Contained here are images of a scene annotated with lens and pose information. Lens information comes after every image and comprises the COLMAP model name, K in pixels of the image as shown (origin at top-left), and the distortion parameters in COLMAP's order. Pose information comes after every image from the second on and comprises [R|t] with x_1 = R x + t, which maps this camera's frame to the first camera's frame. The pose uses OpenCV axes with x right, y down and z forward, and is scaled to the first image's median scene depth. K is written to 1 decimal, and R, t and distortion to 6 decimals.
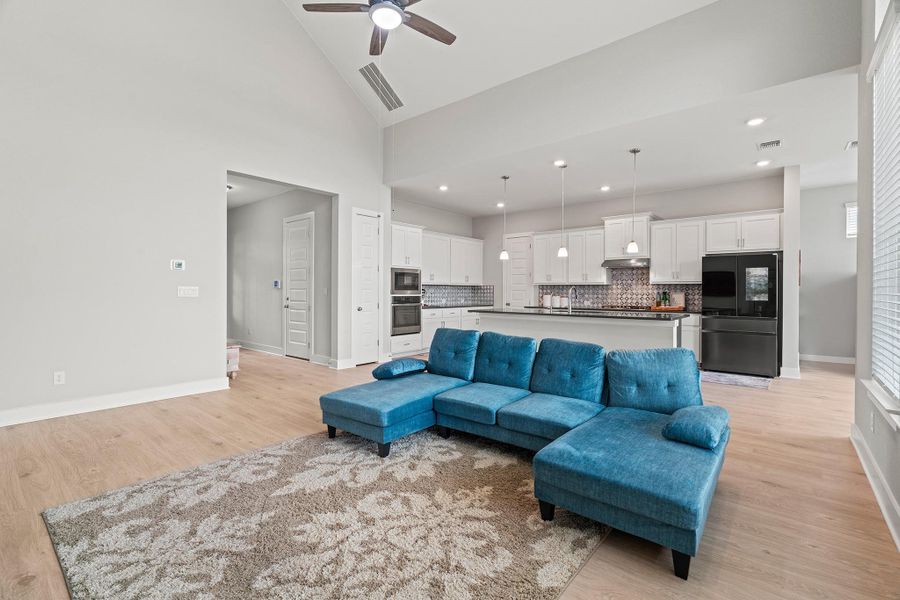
lens RADIAL K [[407.7, 0, 447.3], [0, 407.7, 291.7], [0, 0, 1]] dist [-0.008463, 0.002687]
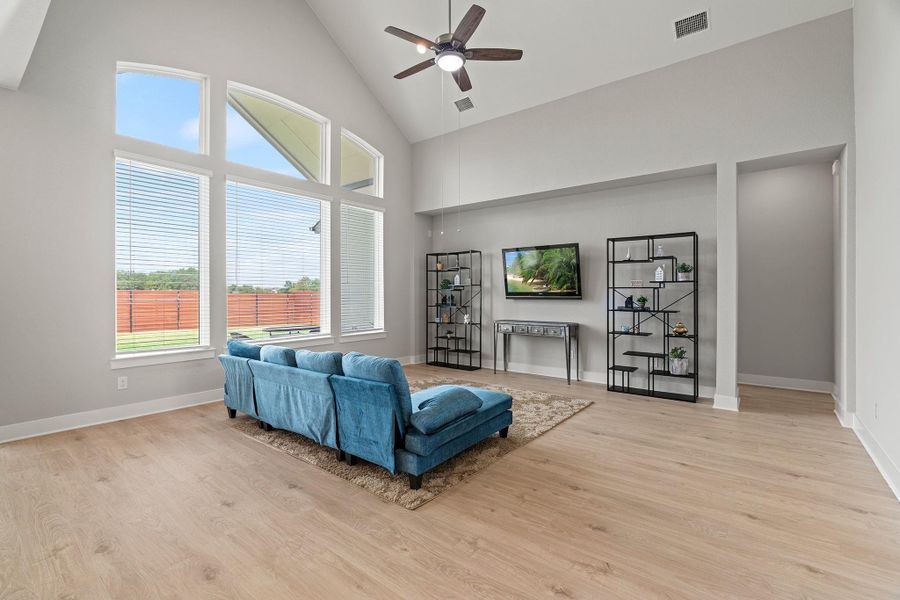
lens RADIAL K [[407.7, 0, 450.8], [0, 407.7, 294.6], [0, 0, 1]] dist [-0.008463, 0.002687]
pose [[-0.999459, -0.002948, -0.032747, -0.051667], [-0.003025, 0.999993, 0.002310, -0.007794], [0.032740, 0.002407, -0.999461, 0.954286]]
